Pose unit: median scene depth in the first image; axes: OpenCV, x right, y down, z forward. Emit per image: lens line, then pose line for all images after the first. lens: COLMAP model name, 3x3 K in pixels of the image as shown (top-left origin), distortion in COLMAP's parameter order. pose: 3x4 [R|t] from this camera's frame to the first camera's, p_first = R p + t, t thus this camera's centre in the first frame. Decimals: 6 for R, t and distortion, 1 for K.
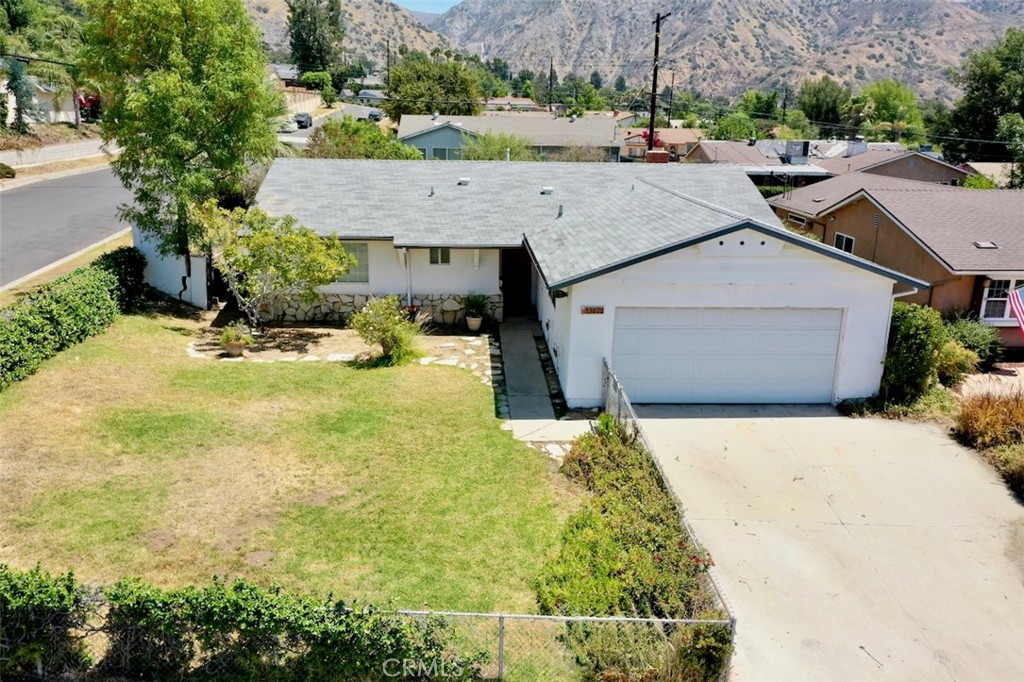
lens RADIAL K [[808.4, 0, 512.0], [0, 808.4, 341.0], [0, 0, 1]] dist [0.008029, -0.002889]
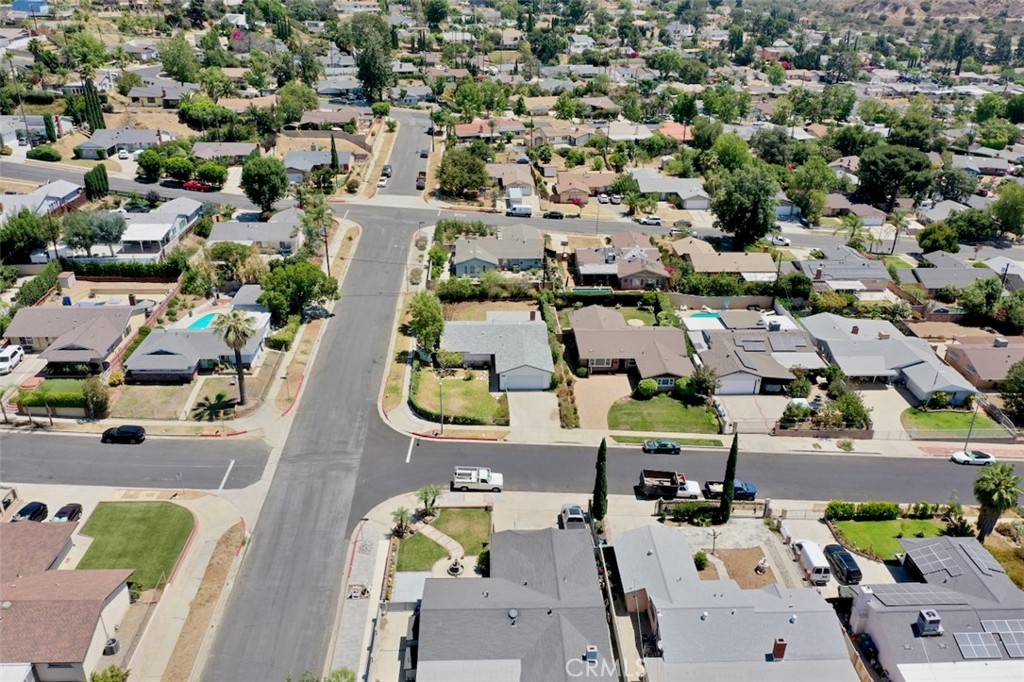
lens RADIAL K [[806.6, 0, 512.0], [0, 806.6, 341.0], [0, 0, 1]] dist [0.002629, -0.003491]
pose [[0.999921, 0.000891, -0.012554, 0.178791], [0.001316, 0.984633, 0.174631, -1.051063], [0.012517, -0.174634, 0.984554, -3.875750]]
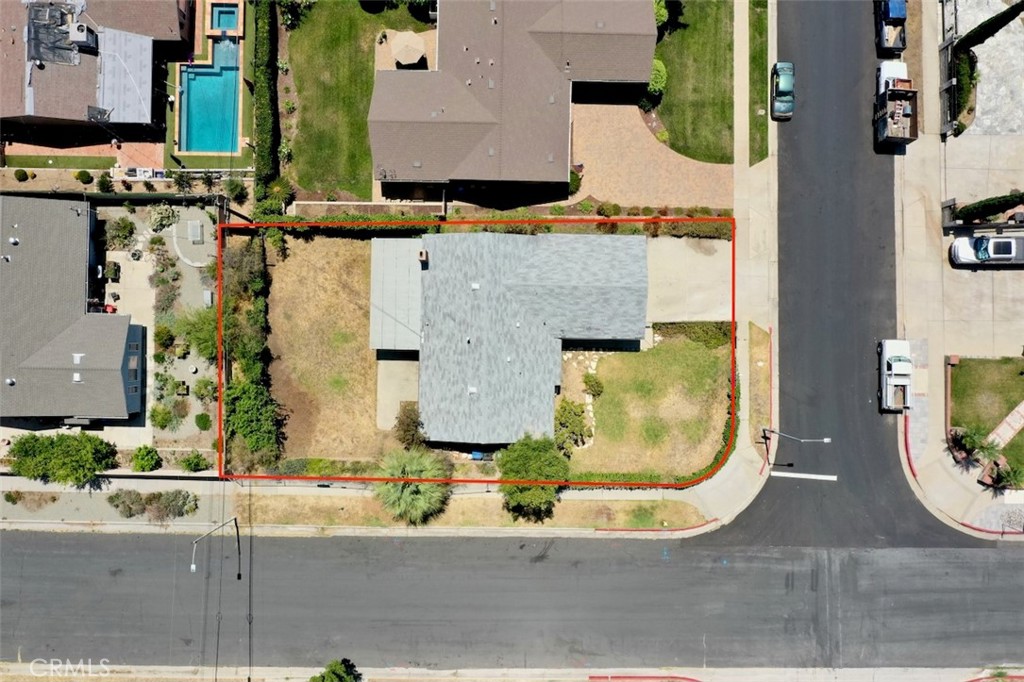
lens RADIAL K [[806.6, 0, 512.0], [0, 806.6, 341.0], [0, 0, 1]] dist [0.002629, -0.003491]
pose [[0.066698, -0.997734, -0.008811, 0.017950], [0.272443, 0.009716, 0.962123, -2.714954], [-0.959857, -0.066572, 0.272474, 0.392779]]
